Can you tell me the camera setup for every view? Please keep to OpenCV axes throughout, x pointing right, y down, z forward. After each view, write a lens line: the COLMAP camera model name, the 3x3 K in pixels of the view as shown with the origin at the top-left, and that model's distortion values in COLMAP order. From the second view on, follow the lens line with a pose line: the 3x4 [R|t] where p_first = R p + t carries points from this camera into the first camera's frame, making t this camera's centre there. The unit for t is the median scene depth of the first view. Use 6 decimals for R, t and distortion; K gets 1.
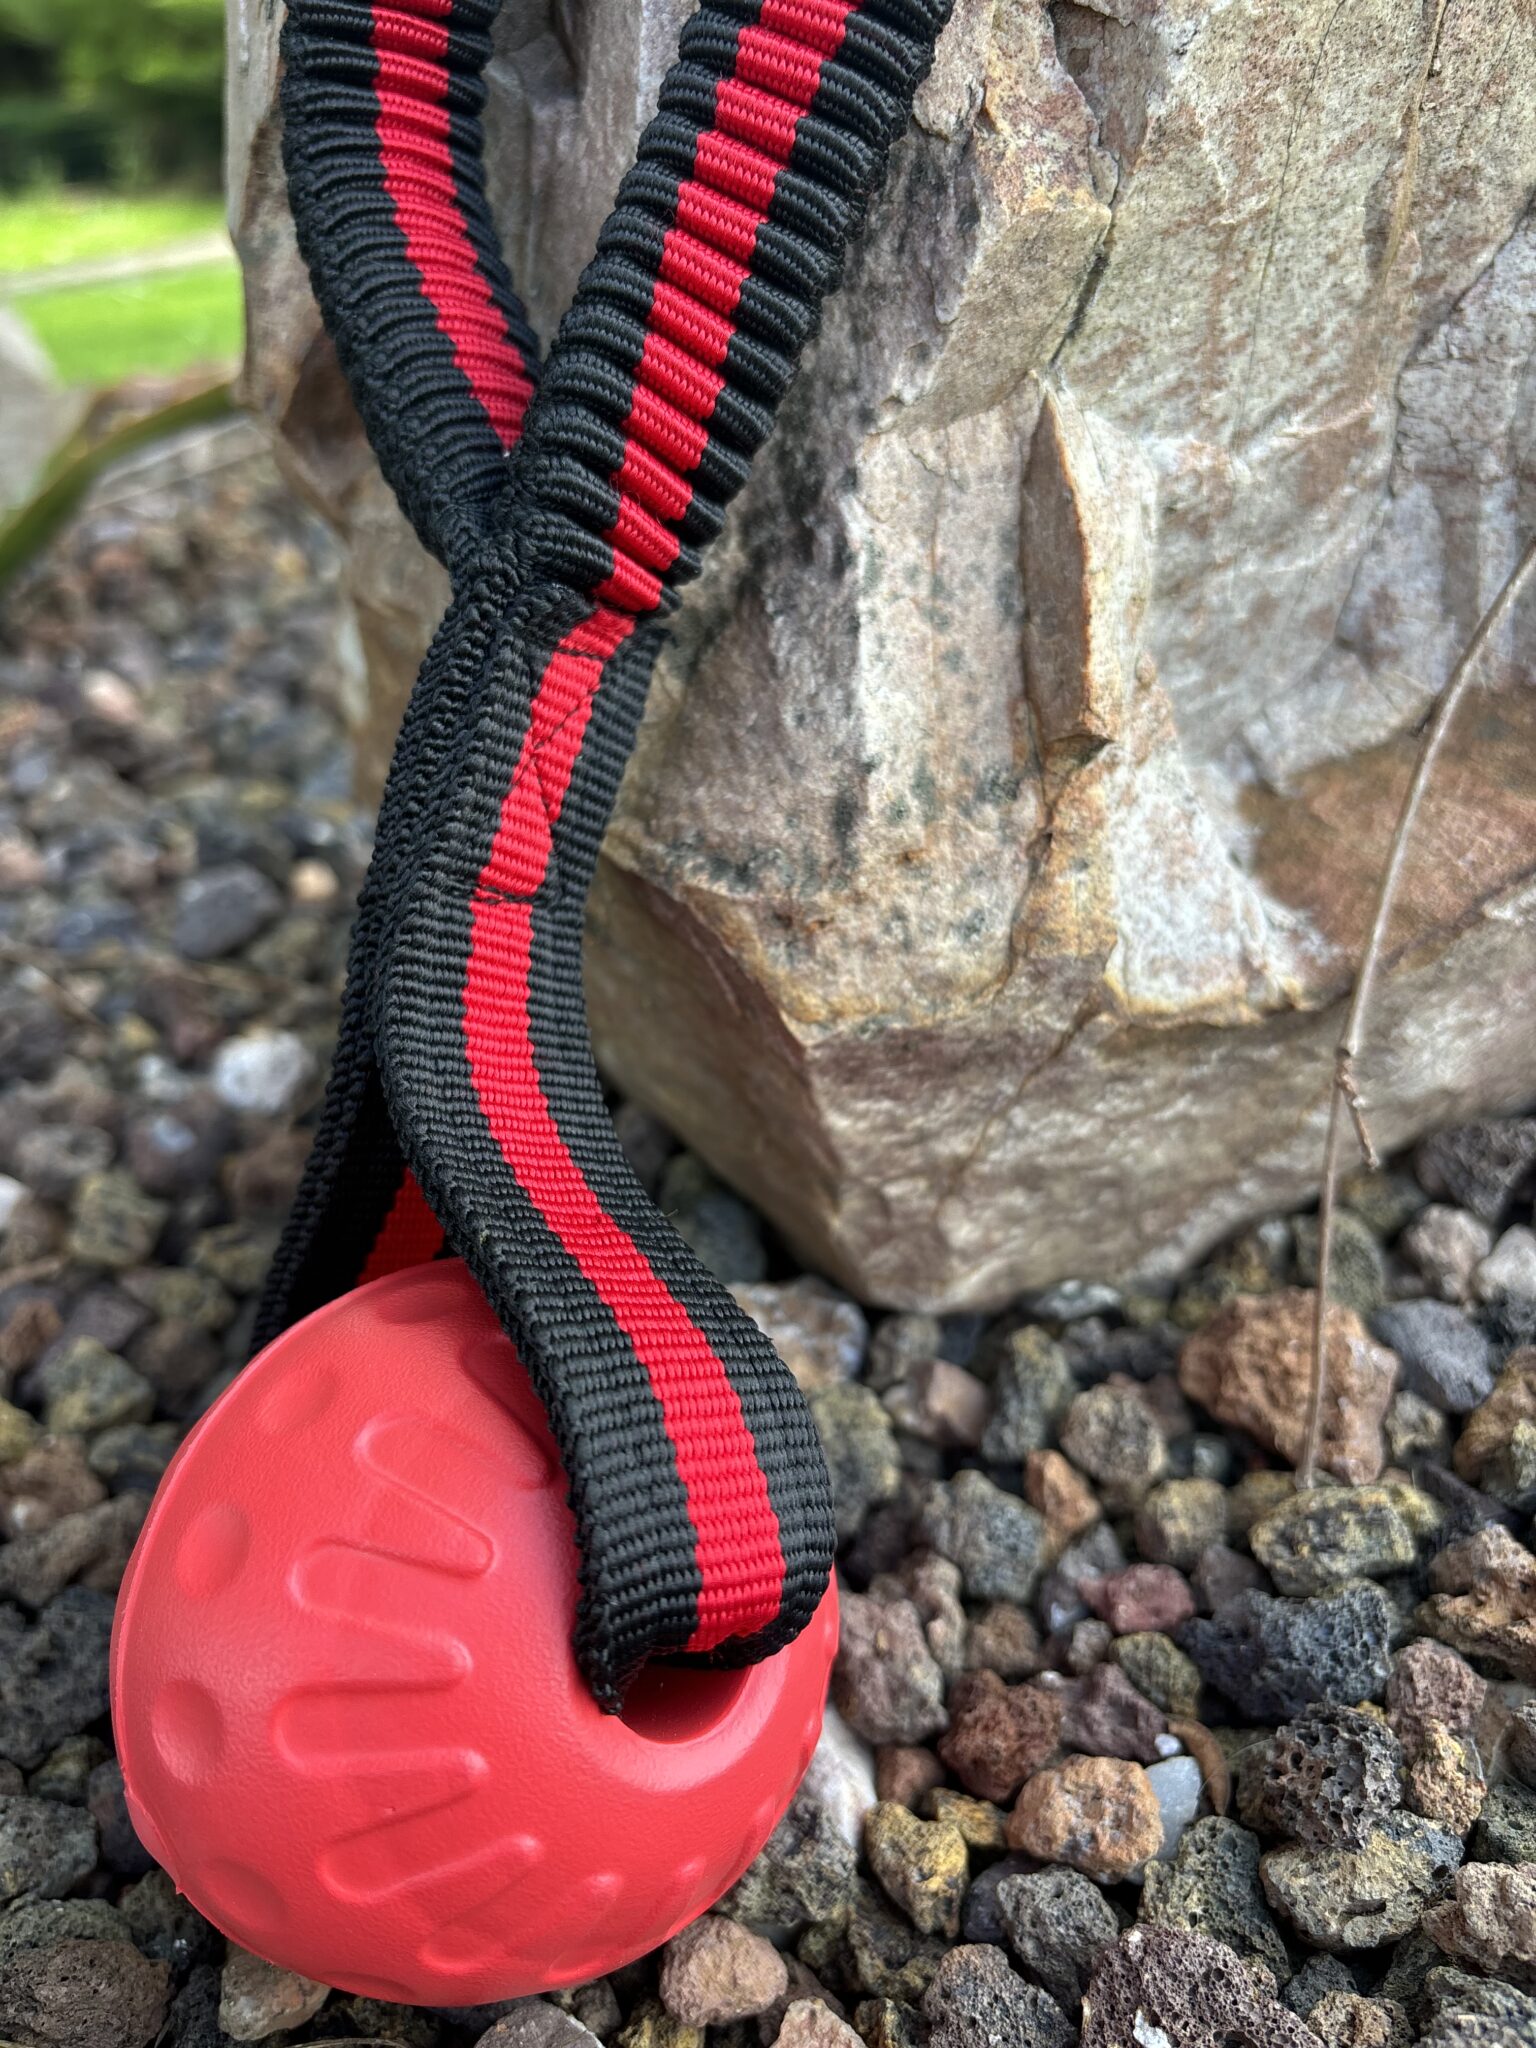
lens RADIAL K [[1597.4, 0, 770.3], [0, 1597.4, 995.3], [0, 0, 1]] dist [-0.007346, 0.001245]
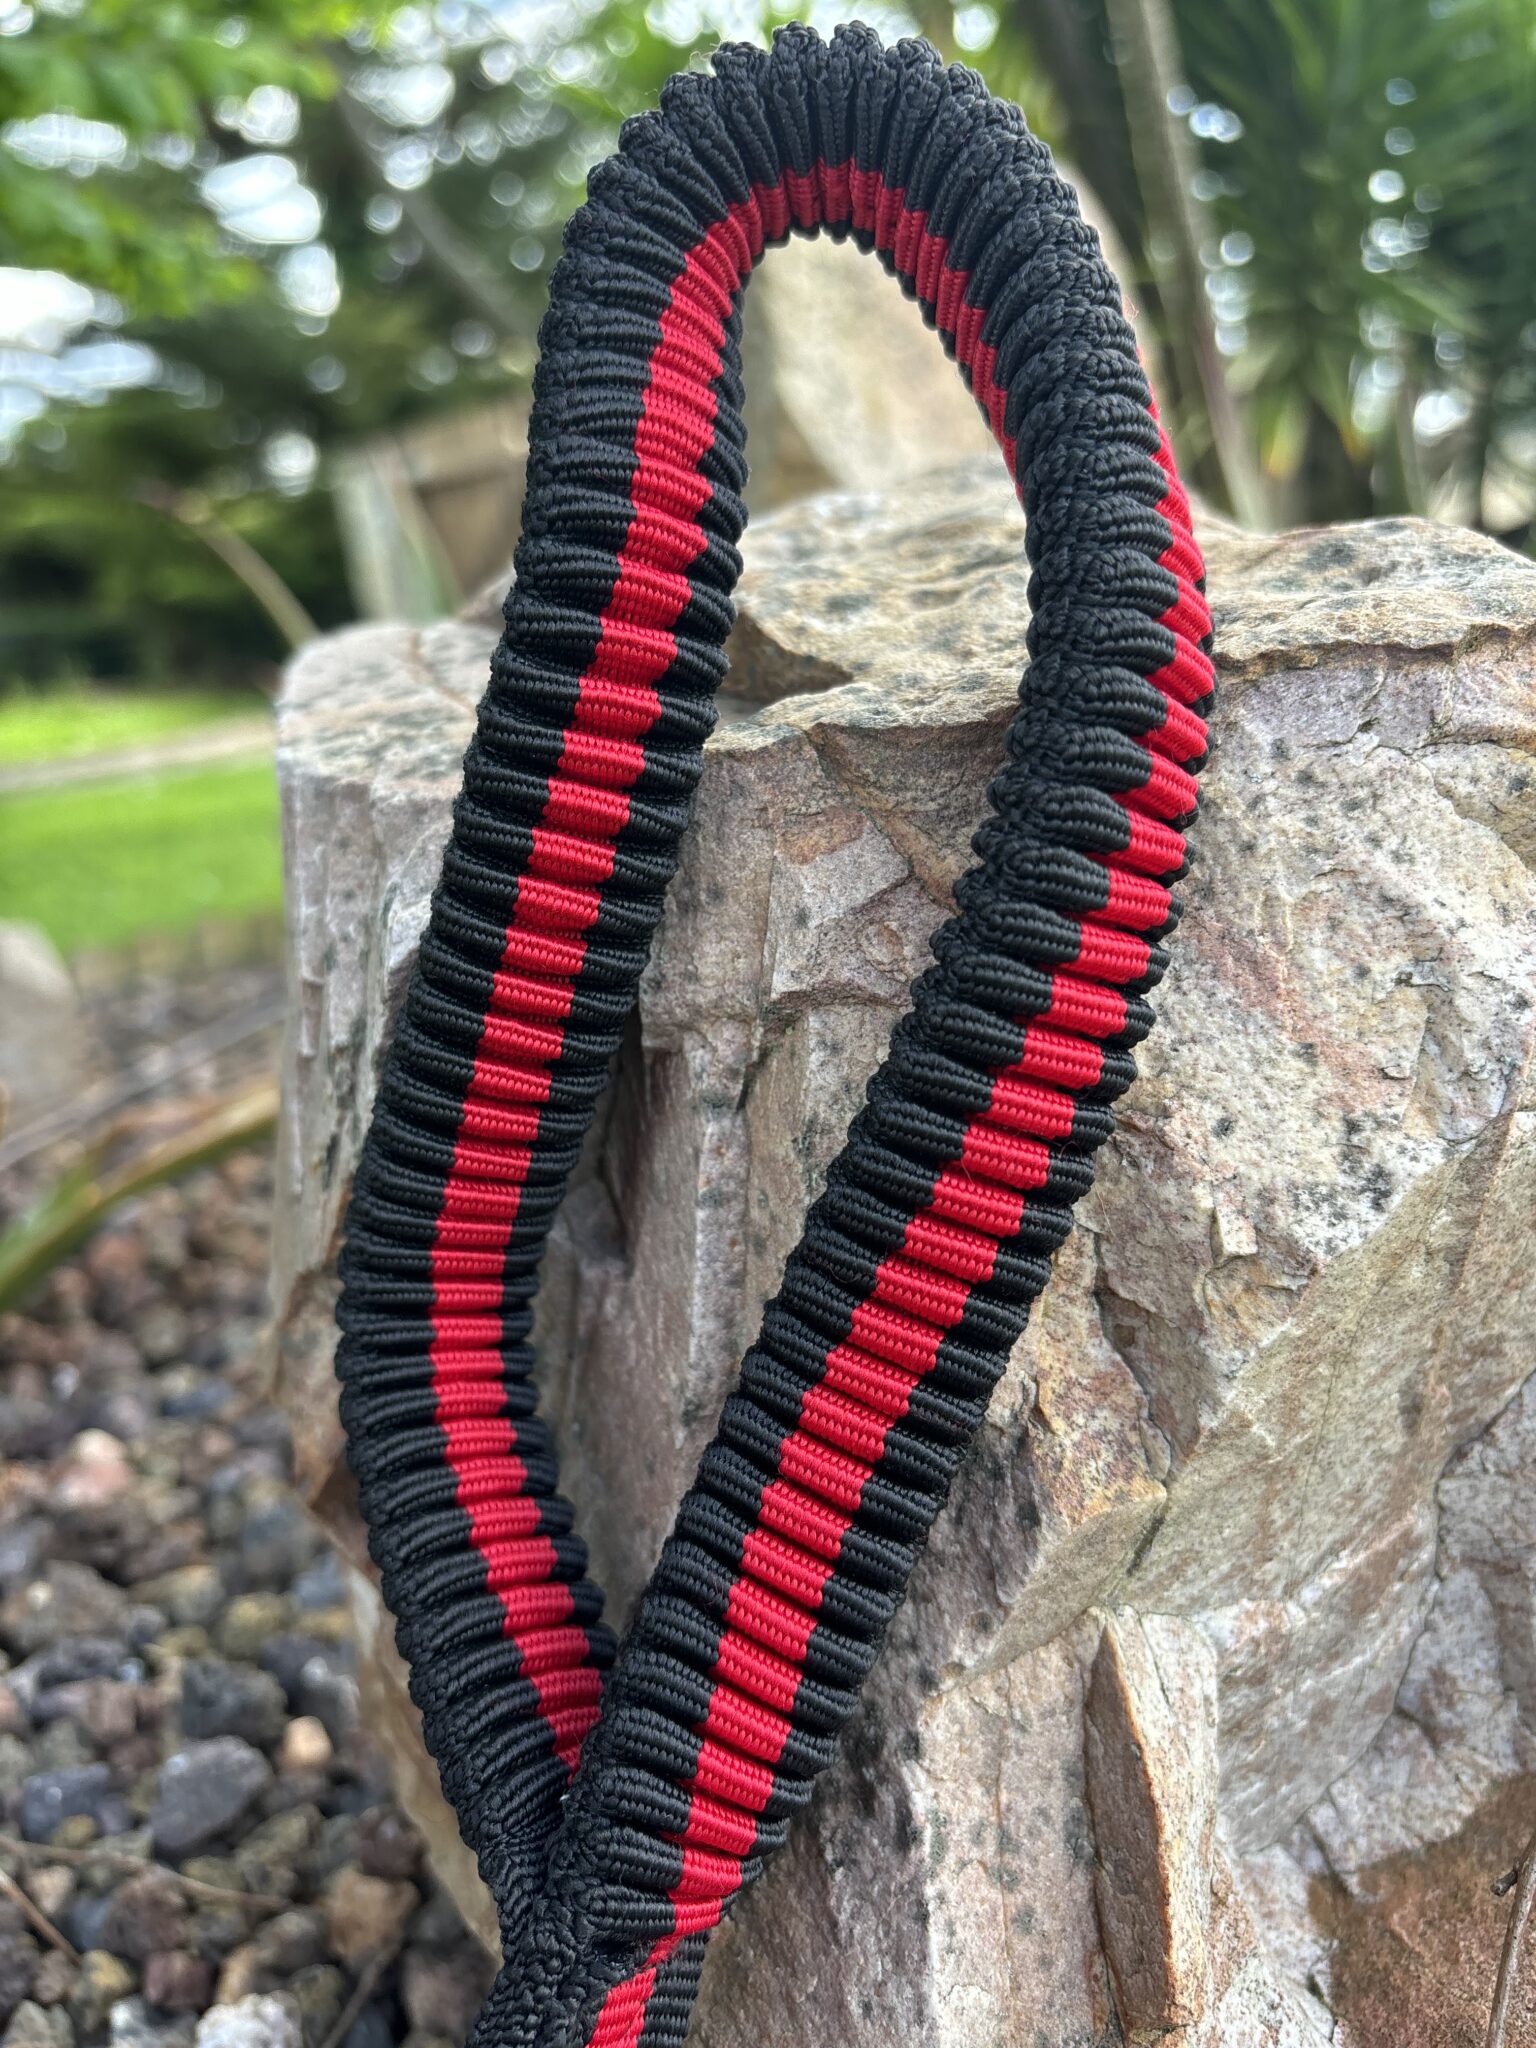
lens RADIAL K [[1598.0, 0, 768.0], [0, 1598.0, 1024.0], [0, 0, 1]] dist [-0.022933, 0.001639]
pose [[0.999825, -0.008933, 0.016426, -0.048238], [0.012751, 0.968276, -0.249557, -0.493675], [-0.013675, 0.249723, 0.968221, -0.041100]]
